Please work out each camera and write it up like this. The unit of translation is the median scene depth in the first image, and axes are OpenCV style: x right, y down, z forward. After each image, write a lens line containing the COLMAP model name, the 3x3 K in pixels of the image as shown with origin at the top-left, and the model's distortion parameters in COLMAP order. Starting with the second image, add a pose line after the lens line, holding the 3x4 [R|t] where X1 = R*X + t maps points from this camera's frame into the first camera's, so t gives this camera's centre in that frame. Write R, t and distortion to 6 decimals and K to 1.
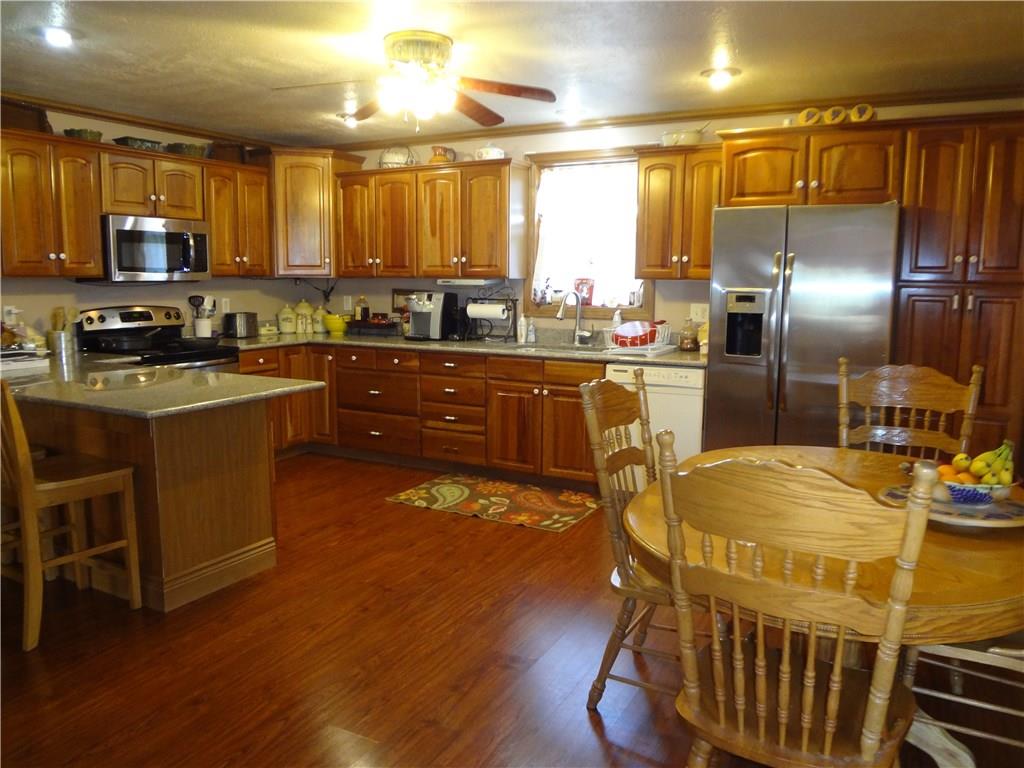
lens RADIAL K [[749.6, 0, 512.0], [0, 749.6, 384.0], [0, 0, 1]] dist [-0.049904, 0.006800]
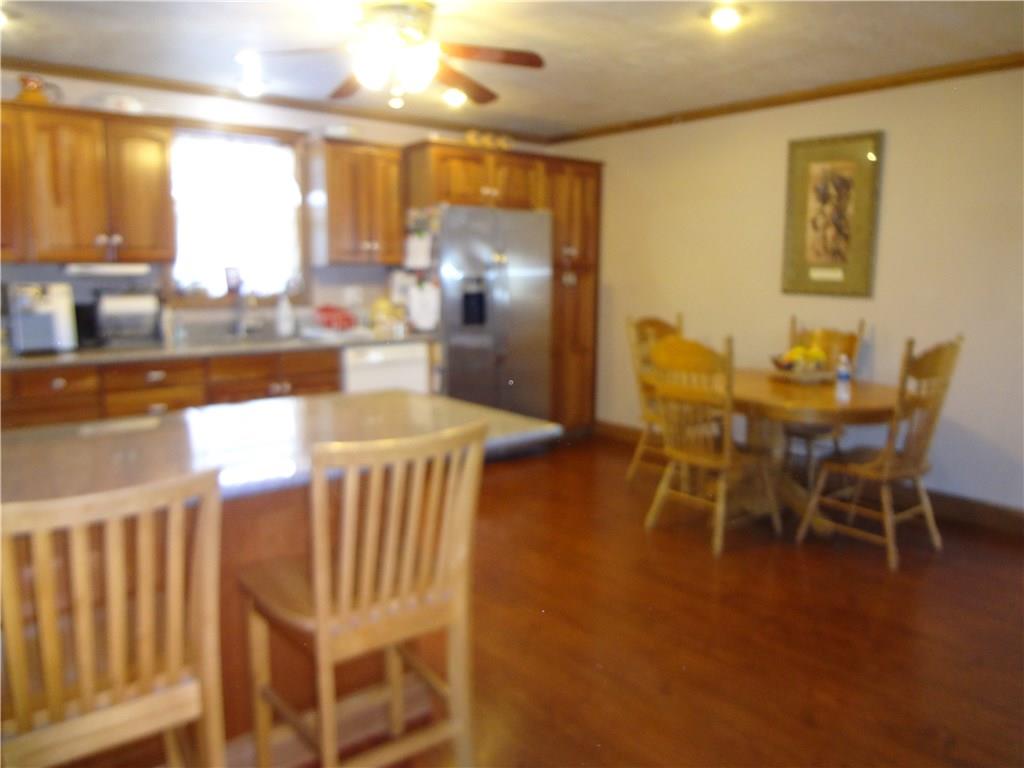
lens RADIAL K [[749.6, 0, 512.0], [0, 749.6, 384.0], [0, 0, 1]] dist [-0.049904, 0.006800]
pose [[0.386741, -0.140519, 0.911420, -0.604424], [0.122203, 0.987416, 0.100382, -0.047005], [-0.914056, 0.072556, 0.399046, 0.343631]]
